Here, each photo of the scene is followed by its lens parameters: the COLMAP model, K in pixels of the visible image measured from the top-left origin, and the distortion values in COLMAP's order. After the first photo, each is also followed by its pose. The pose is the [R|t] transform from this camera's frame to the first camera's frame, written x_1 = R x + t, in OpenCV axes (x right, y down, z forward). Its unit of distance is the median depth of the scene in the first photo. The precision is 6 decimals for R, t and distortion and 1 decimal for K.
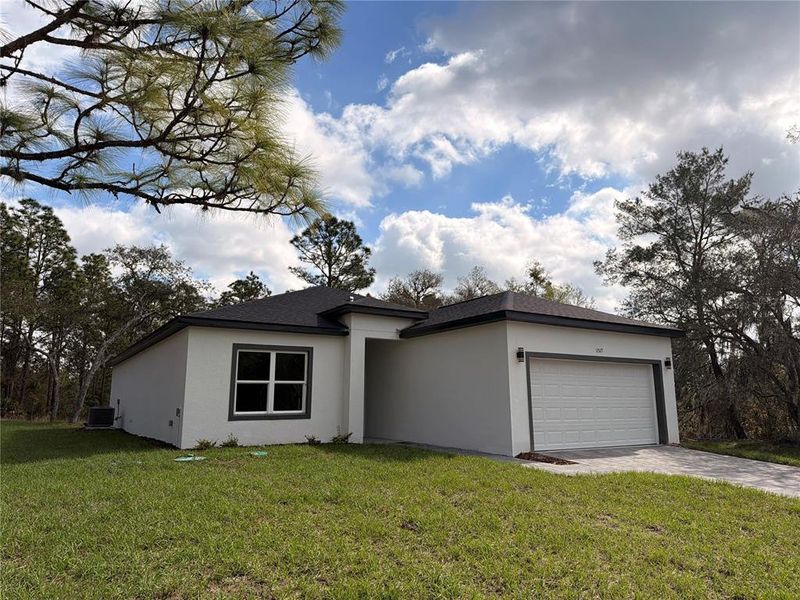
lens RADIAL K [[555.1, 0, 402.8], [0, 555.1, 299.6], [0, 0, 1]] dist [0.067661, -0.084935]
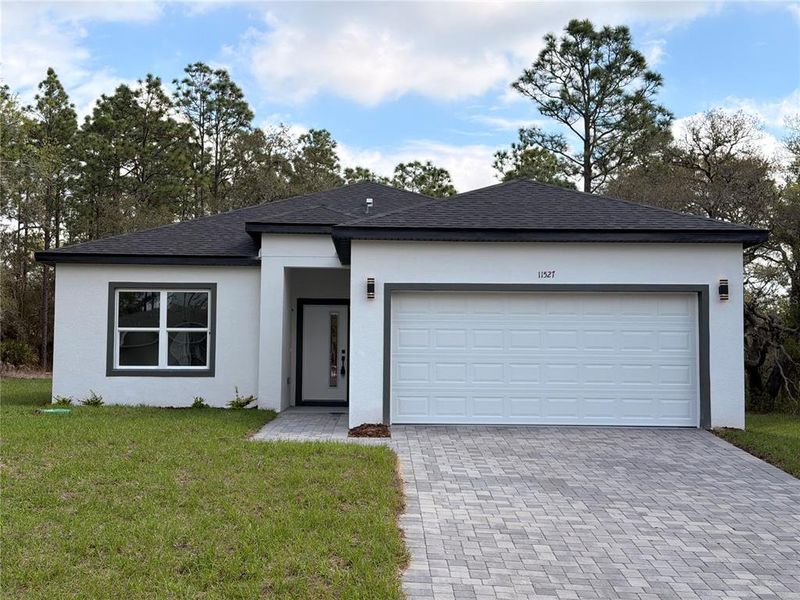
lens RADIAL K [[1121.5, 0, 361.3], [0, 1121.5, 297.9], [0, 0, 1]] dist [0.036340, 0.152529]
pose [[0.837436, -0.024038, -0.546007, 0.835542], [0.086276, 0.992320, 0.088639, -0.011475], [0.539683, -0.121337, 0.833078, -0.151884]]
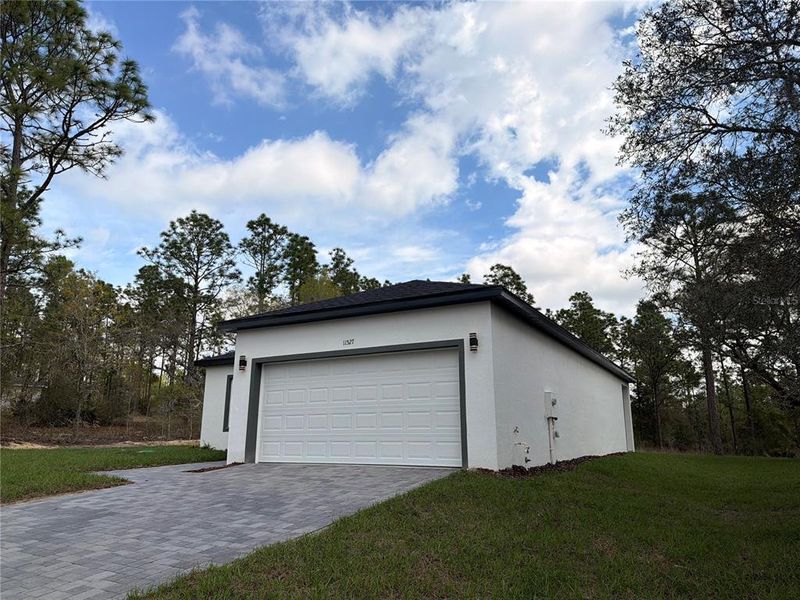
lens RADIAL K [[563.4, 0, 378.5], [0, 563.4, 300.7], [0, 0, 1]] dist [0.063115, -0.095600]
pose [[0.407810, -0.211372, -0.888264, 1.074030], [0.160698, 0.974266, -0.158059, 0.162041], [0.898814, -0.078284, 0.431282, 0.671695]]
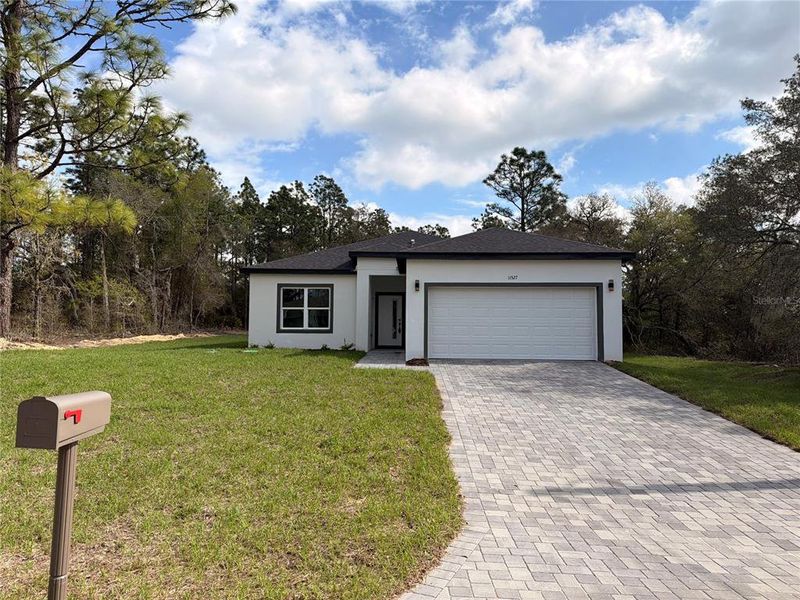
lens RADIAL K [[563.4, 0, 378.5], [0, 563.4, 300.7], [0, 0, 1]] dist [0.063115, -0.095600]
pose [[0.812976, -0.019761, -0.581962, 0.776745], [0.093663, 0.990848, 0.097198, -0.000453], [0.574715, -0.133527, 0.807387, -0.096216]]
